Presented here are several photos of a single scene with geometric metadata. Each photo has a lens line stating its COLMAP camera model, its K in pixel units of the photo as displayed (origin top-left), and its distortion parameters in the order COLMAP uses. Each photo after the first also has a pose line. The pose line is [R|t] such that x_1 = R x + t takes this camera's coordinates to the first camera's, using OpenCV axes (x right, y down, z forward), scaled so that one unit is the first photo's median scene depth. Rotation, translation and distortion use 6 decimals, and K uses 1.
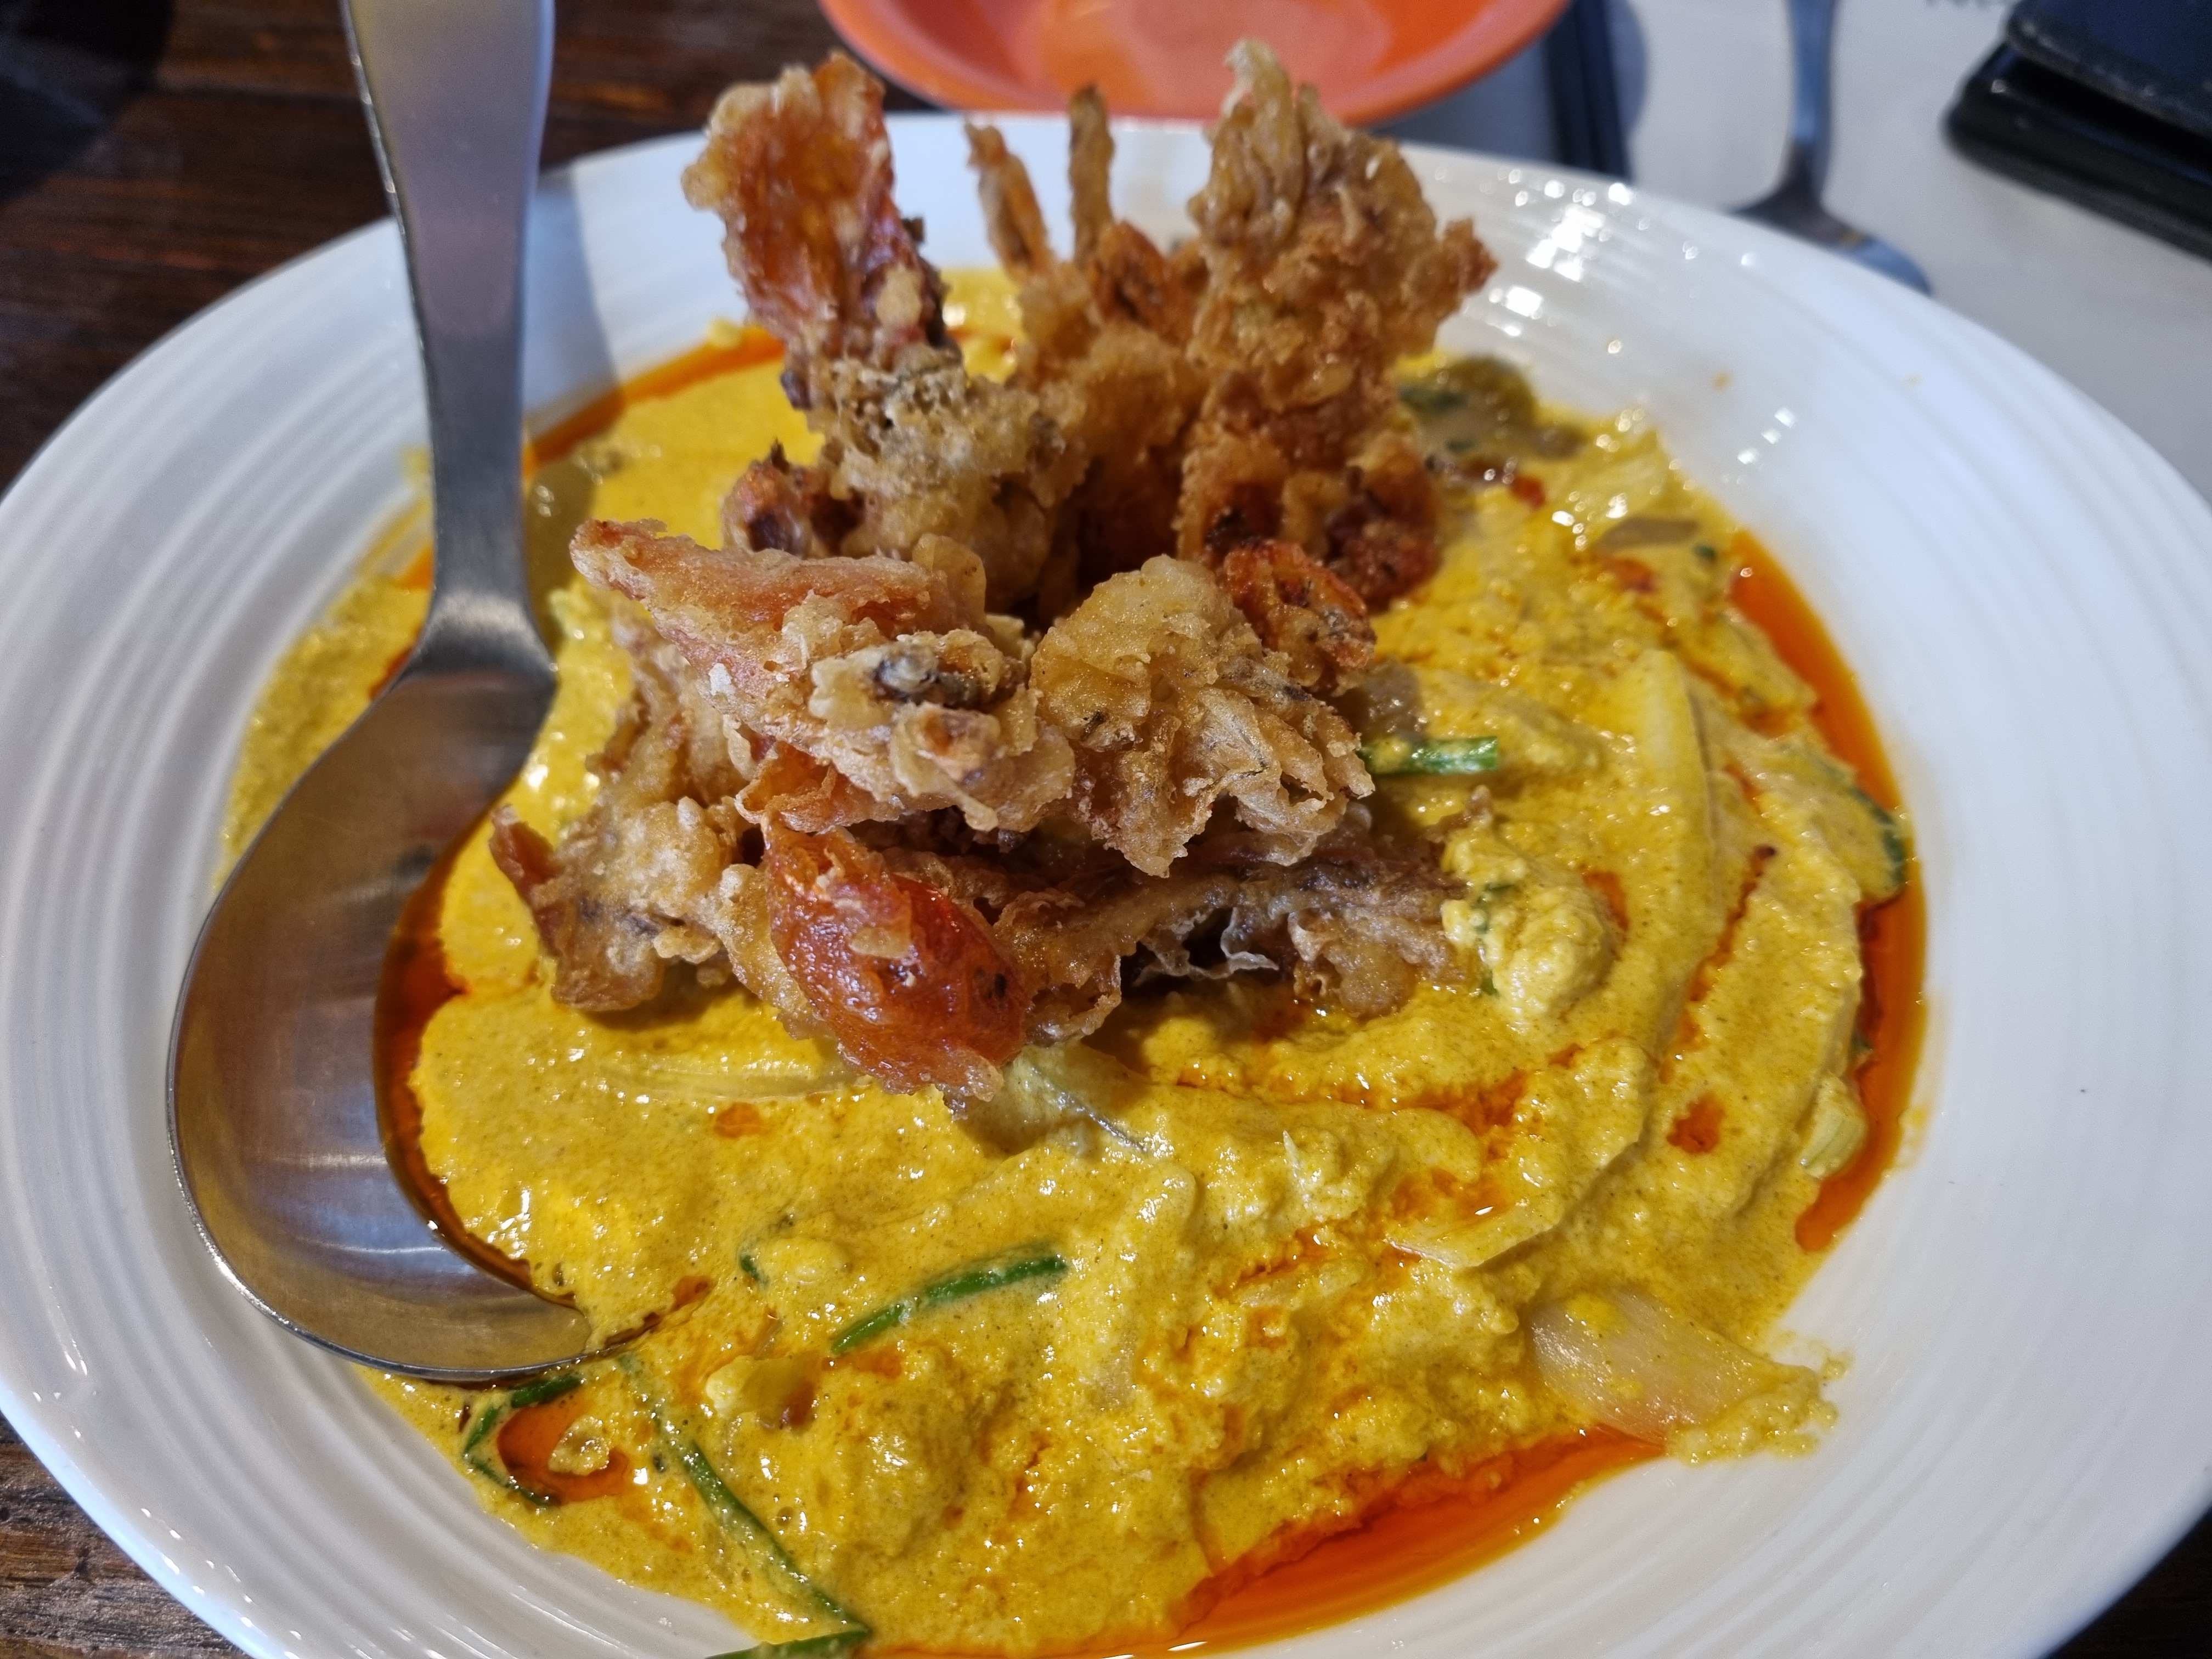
lens RADIAL K [[1775.6, 0, 1124.5], [0, 1775.6, 811.8], [0, 0, 1]] dist [0.022839, -0.027900]
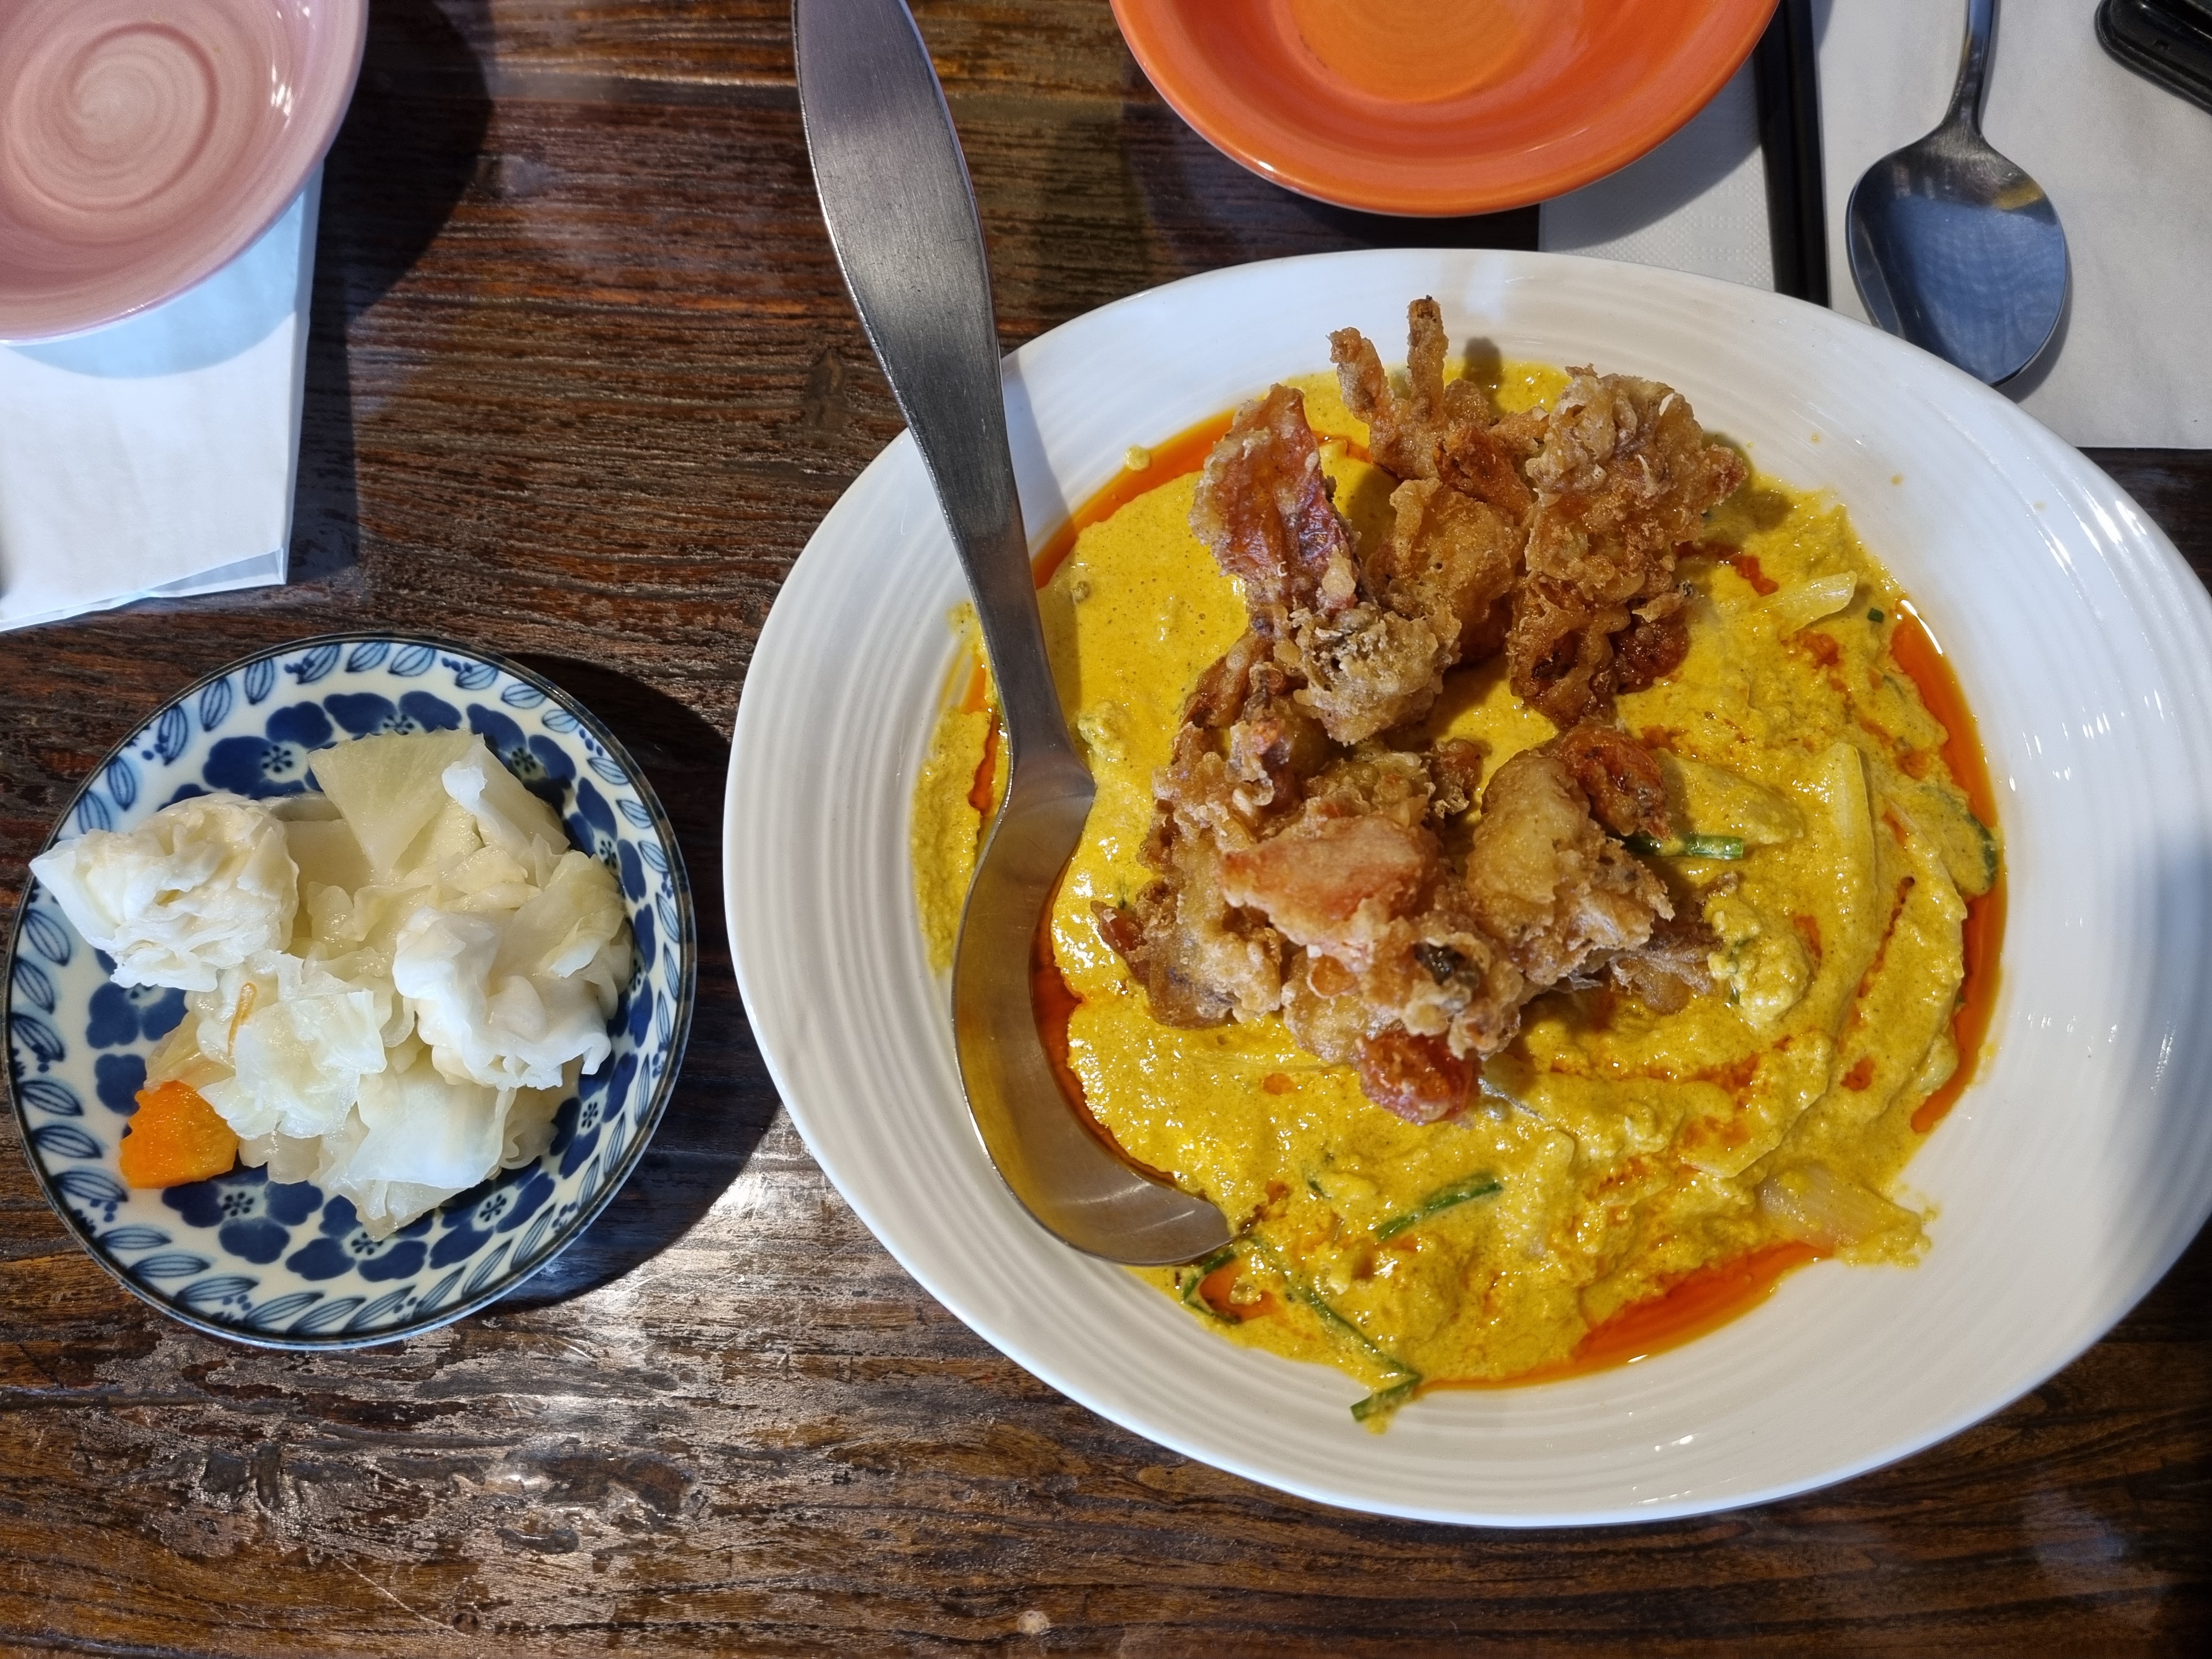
lens RADIAL K [[1775.6, 0, 1118.3], [0, 1775.6, 836.4], [0, 0, 1]] dist [0.022839, -0.027900]
pose [[0.995437, -0.086884, -0.039439, -0.305163], [0.095416, 0.908235, 0.407437, -0.806353], [0.000420, -0.409341, 0.912381, -0.483131]]
